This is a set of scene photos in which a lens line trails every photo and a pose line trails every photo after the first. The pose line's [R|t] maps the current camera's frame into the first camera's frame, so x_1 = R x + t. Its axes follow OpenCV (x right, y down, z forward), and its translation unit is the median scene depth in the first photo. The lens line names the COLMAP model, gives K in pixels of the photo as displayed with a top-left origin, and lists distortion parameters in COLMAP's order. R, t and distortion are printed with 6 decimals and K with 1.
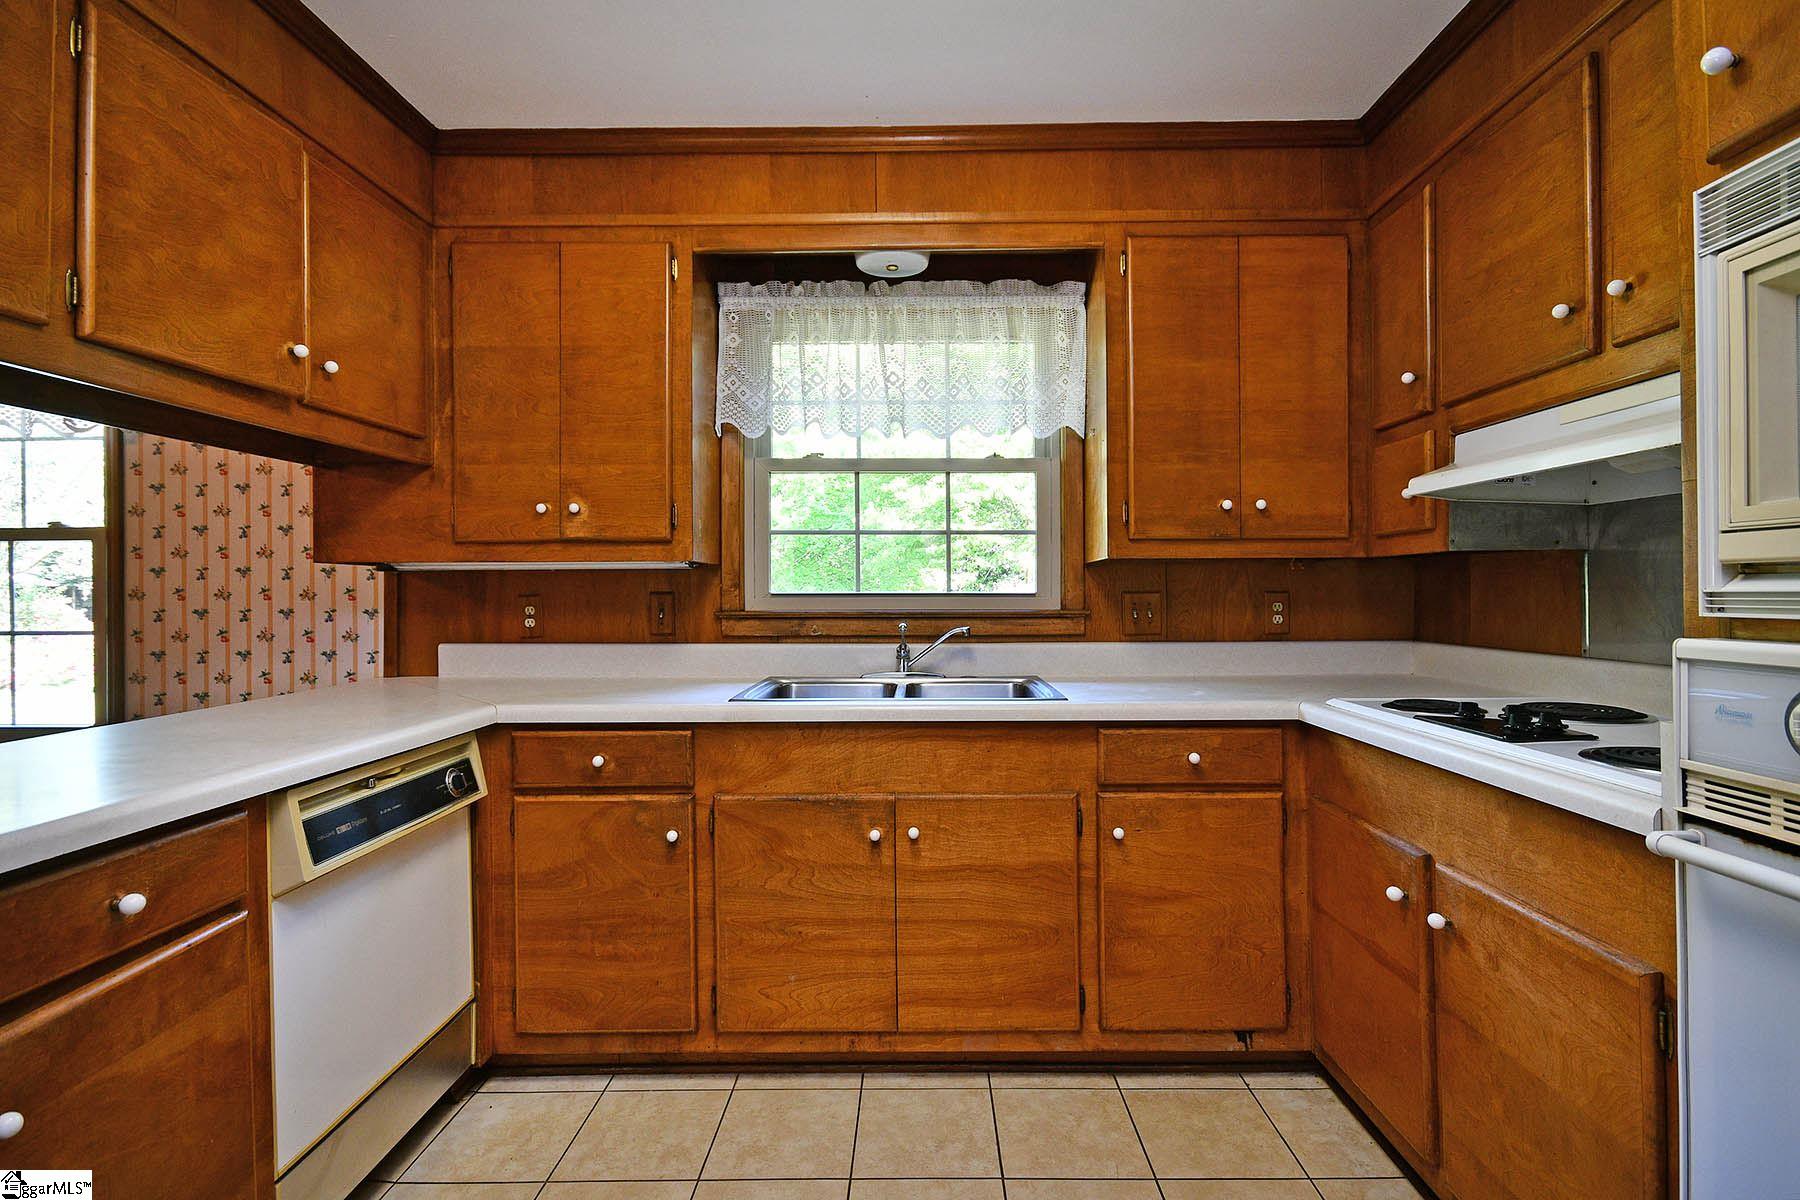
lens RADIAL K [[835.0, 0, 907.6], [0, 835.0, 597.2], [0, 0, 1]] dist [0.020594, -0.015428]
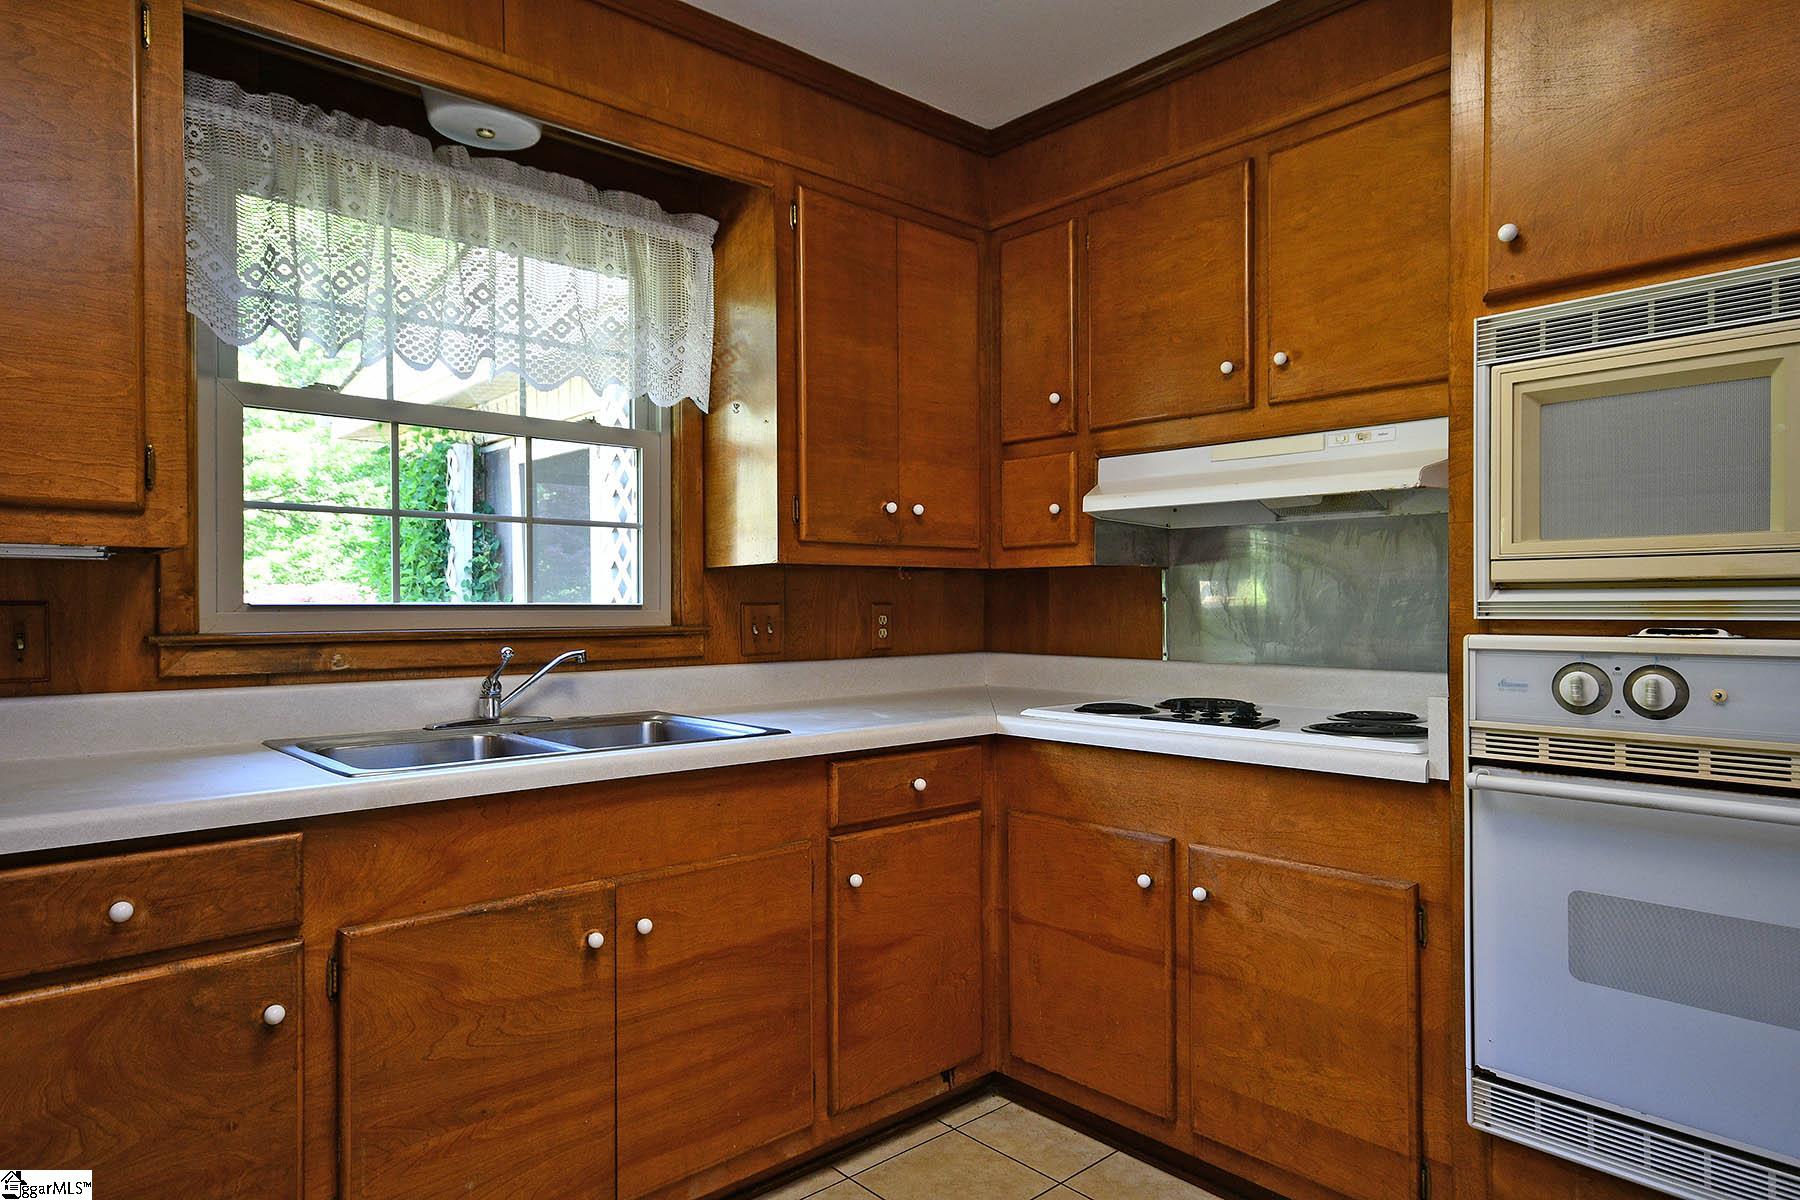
lens RADIAL K [[1094.9, 0, 895.2], [0, 1094.9, 606.2], [0, 0, 1]] dist [0.000748, 0.054737]
pose [[0.744176, 0.000705, 0.667983, -0.465697], [0.003473, 0.999982, -0.004925, 0.003306], [-0.667975, 0.005986, 0.744160, 0.122543]]
